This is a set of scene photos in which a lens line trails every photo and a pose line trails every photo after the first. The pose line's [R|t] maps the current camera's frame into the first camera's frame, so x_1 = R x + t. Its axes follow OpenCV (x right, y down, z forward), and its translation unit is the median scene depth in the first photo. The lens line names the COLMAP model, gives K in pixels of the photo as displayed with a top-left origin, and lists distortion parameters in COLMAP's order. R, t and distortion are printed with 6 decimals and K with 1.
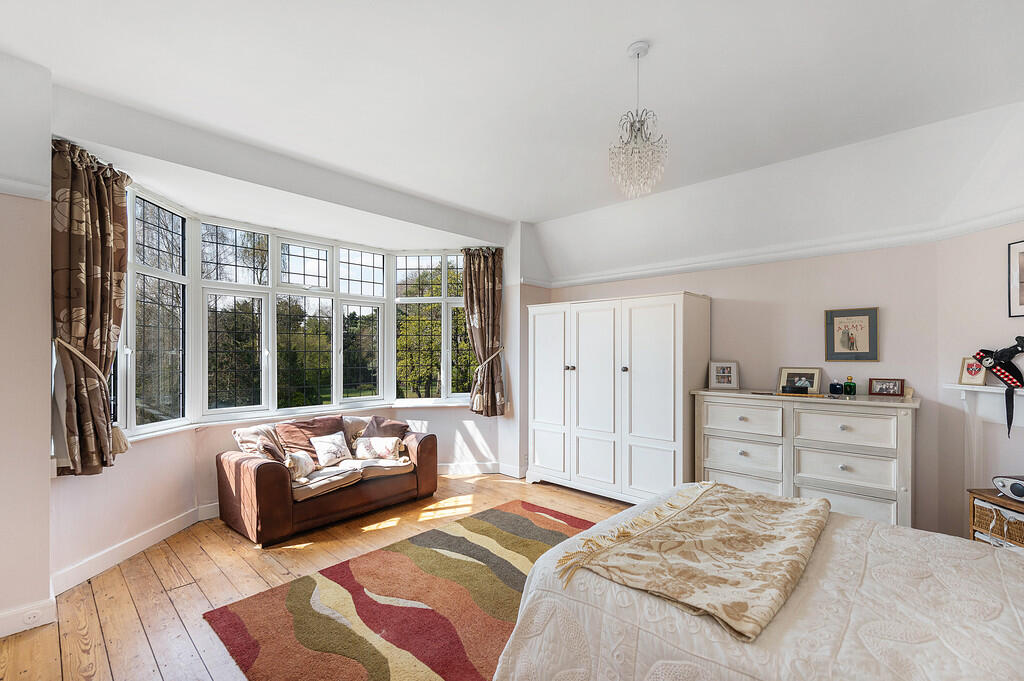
lens RADIAL K [[454.0, 0, 511.3], [0, 454.0, 353.0], [0, 0, 1]] dist [0.000973, 0.000208]
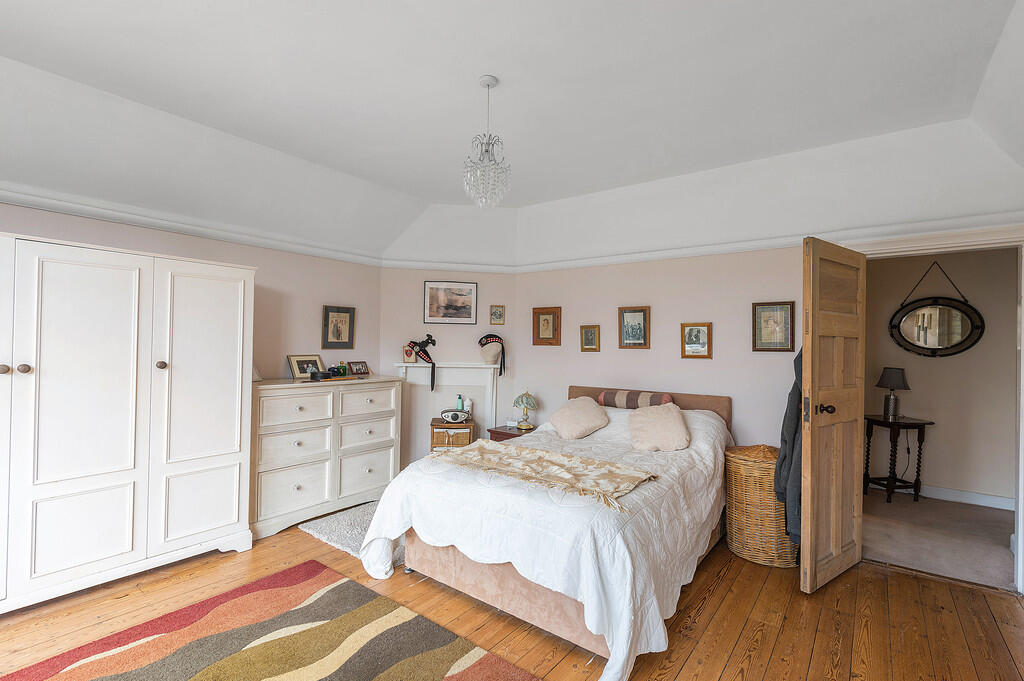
lens RADIAL K [[465.8, 0, 512.0], [0, 465.8, 340.5], [0, 0, 1]] dist [0.000331, -0.000159]
pose [[-0.109952, 0.006976, 0.993912, -0.570667], [-0.013515, 0.999872, -0.008512, -0.000679], [-0.993845, -0.014369, -0.109843, 0.681370]]
